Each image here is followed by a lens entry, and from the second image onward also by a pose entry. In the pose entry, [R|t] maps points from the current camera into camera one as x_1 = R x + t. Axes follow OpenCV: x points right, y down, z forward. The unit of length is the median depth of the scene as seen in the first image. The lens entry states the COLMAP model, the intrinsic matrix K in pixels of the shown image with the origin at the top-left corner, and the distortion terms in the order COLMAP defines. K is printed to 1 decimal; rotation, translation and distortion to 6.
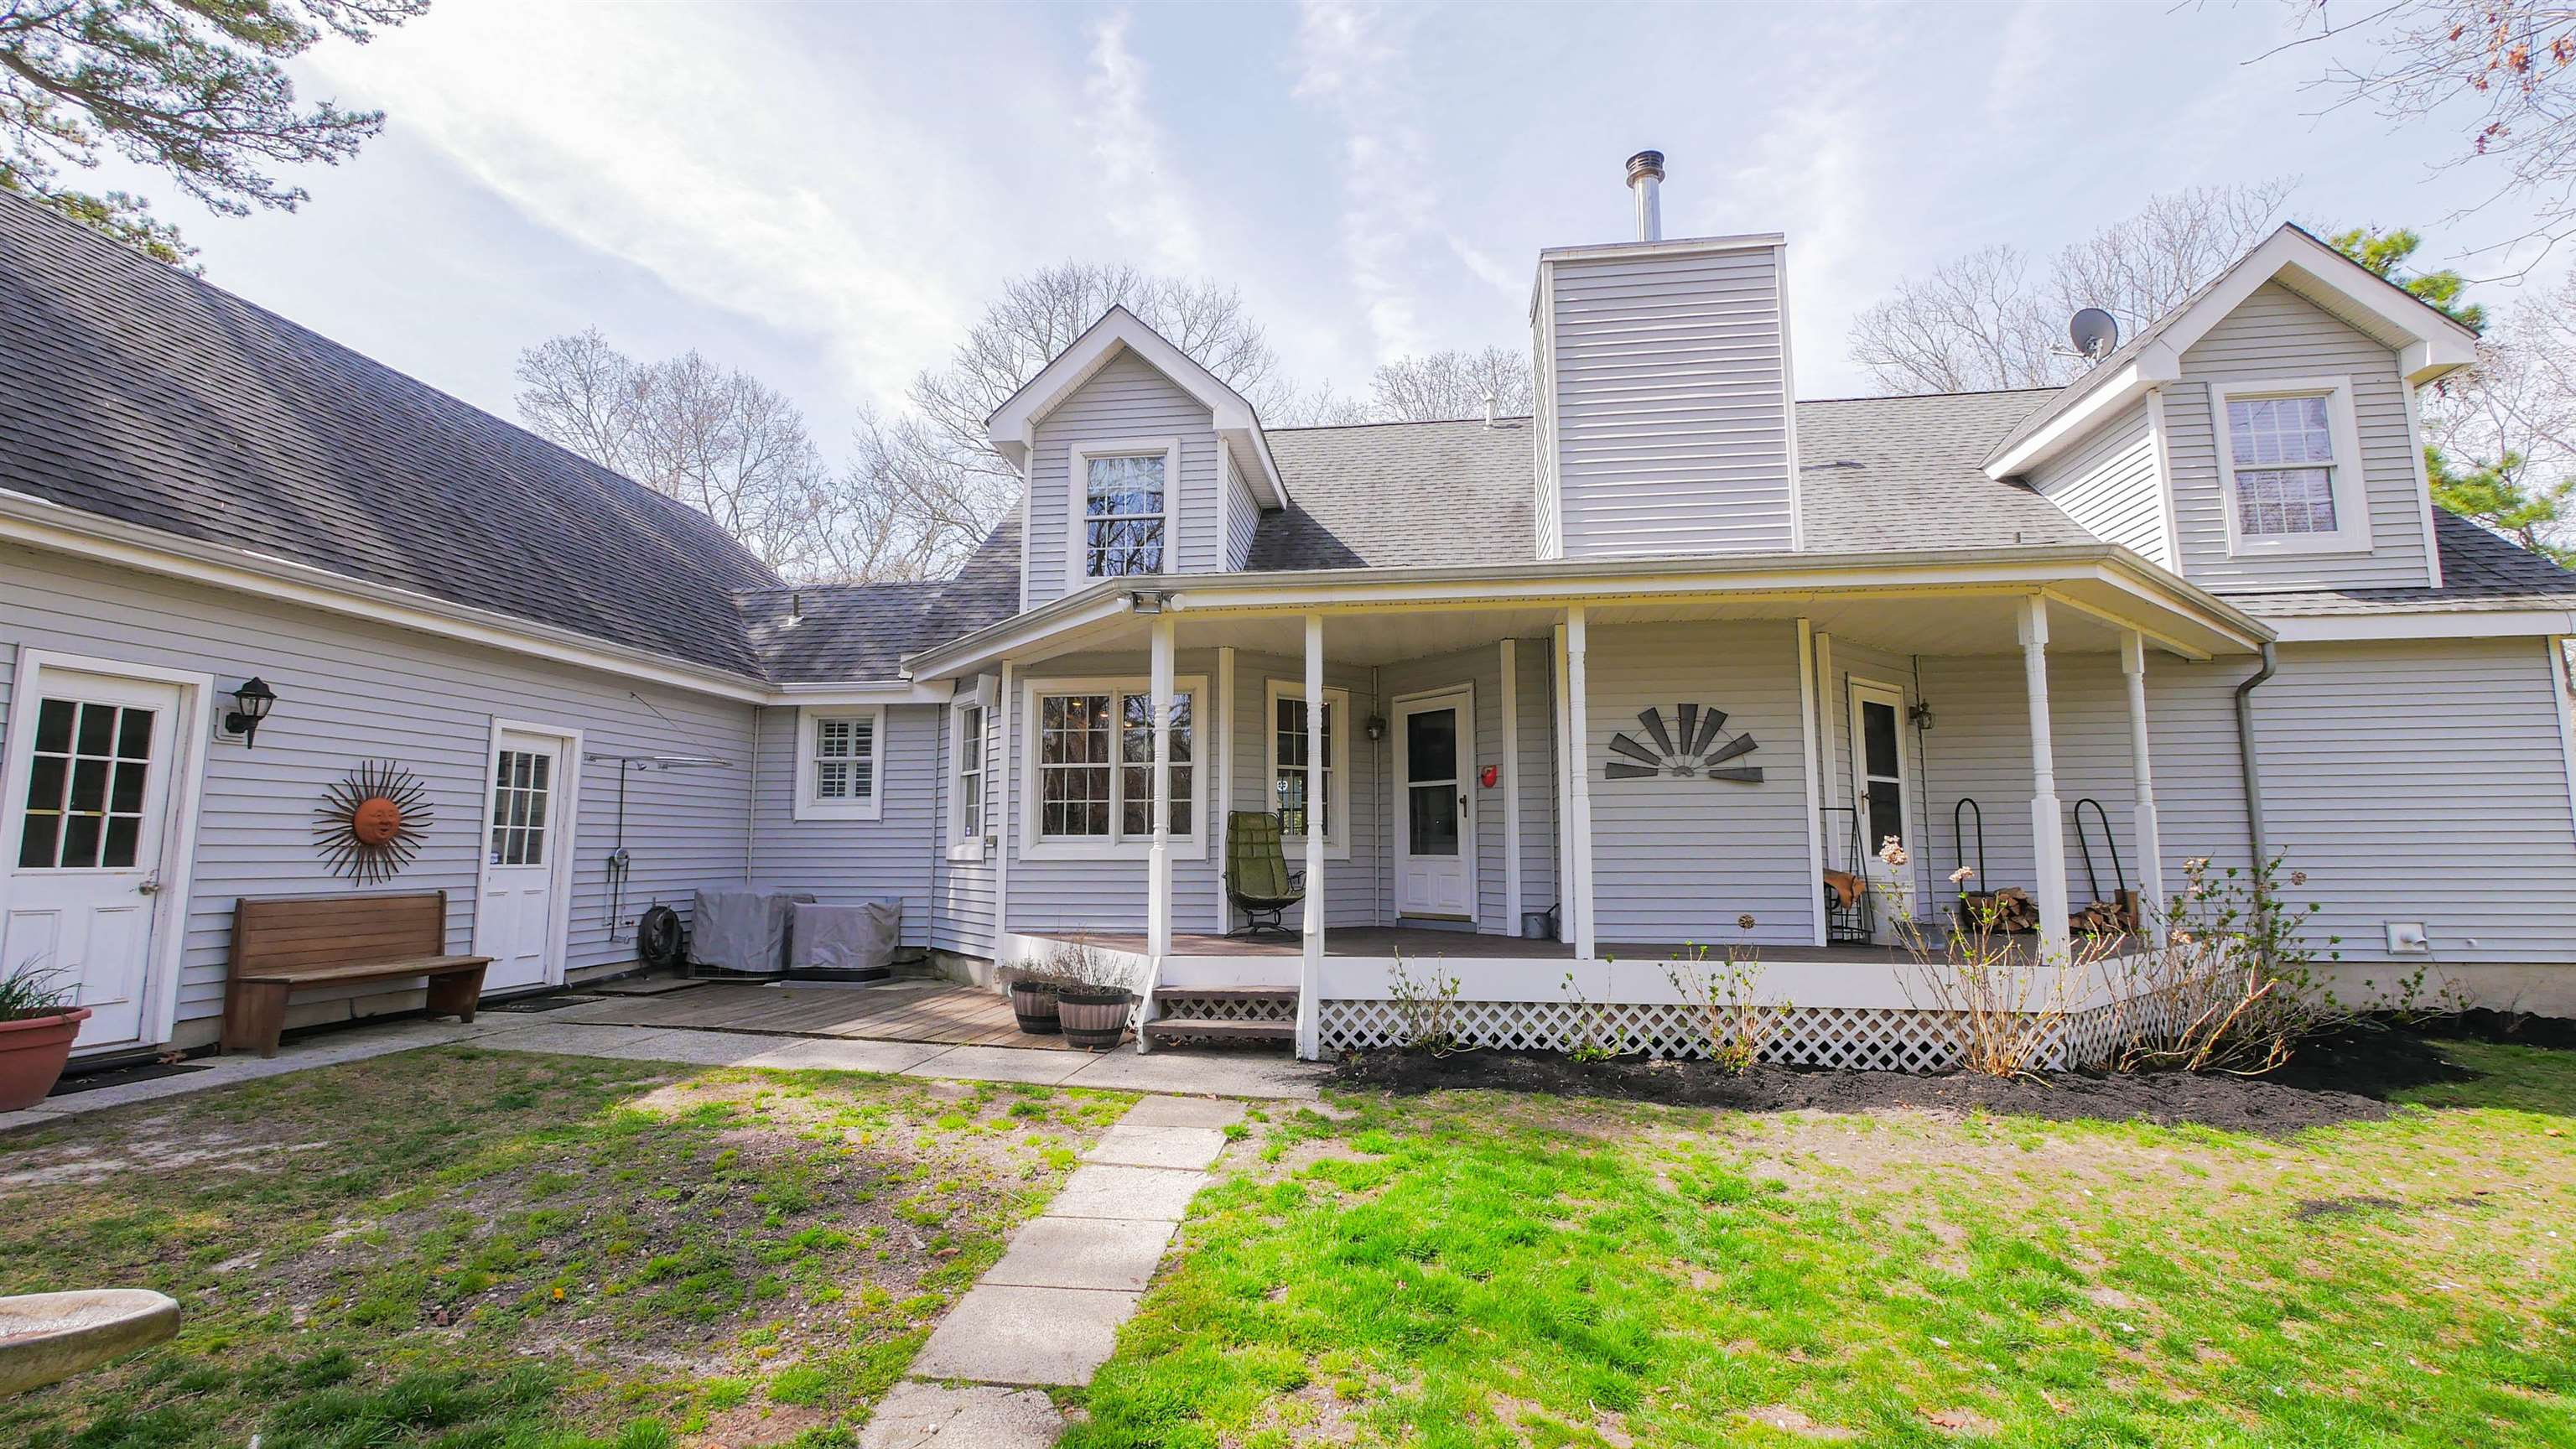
lens RADIAL K [[1061.3, 0, 1281.2], [0, 1061.3, 726.8], [0, 0, 1]] dist [-0.006313, 0.000745]
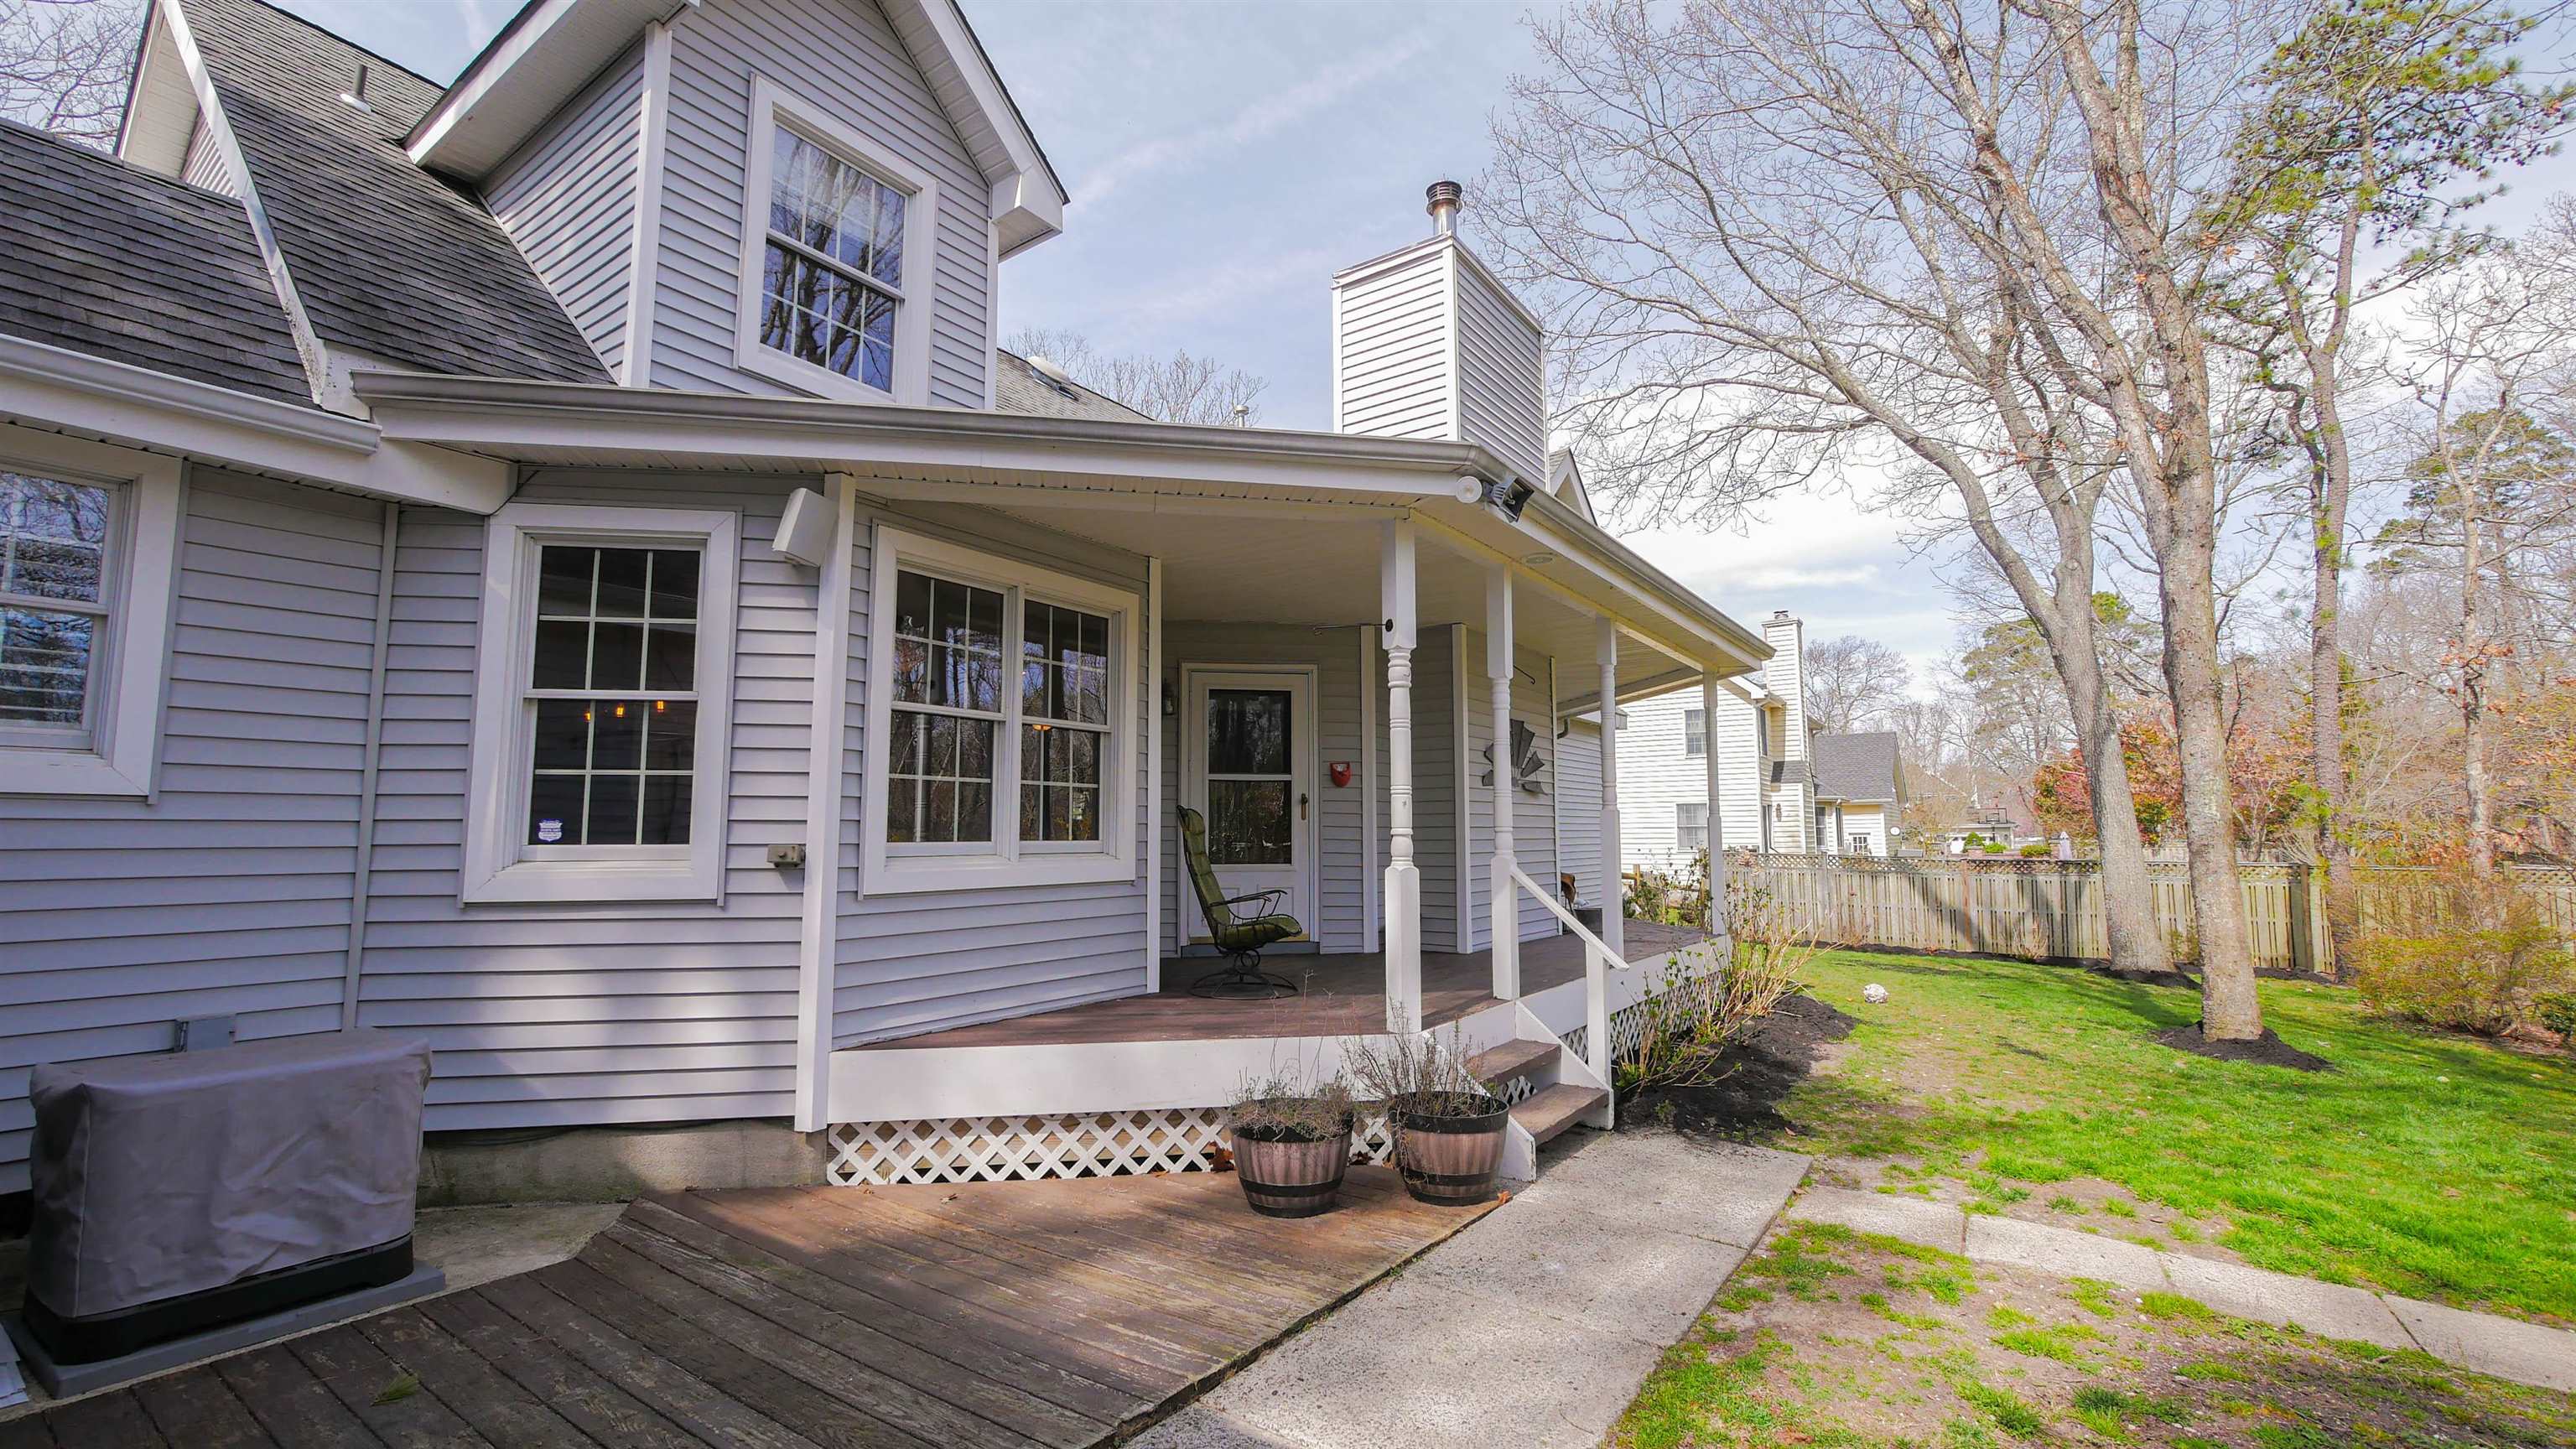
lens RADIAL K [[1079.8, 0, 1260.4], [0, 1079.8, 692.5], [0, 0, 1]] dist [-0.000204, 0.000204]
pose [[0.477134, 0.119110, 0.870721, -0.597989], [-0.096485, 0.991883, -0.082812, 0.058162], [-0.873518, -0.044499, 0.484754, 0.609647]]
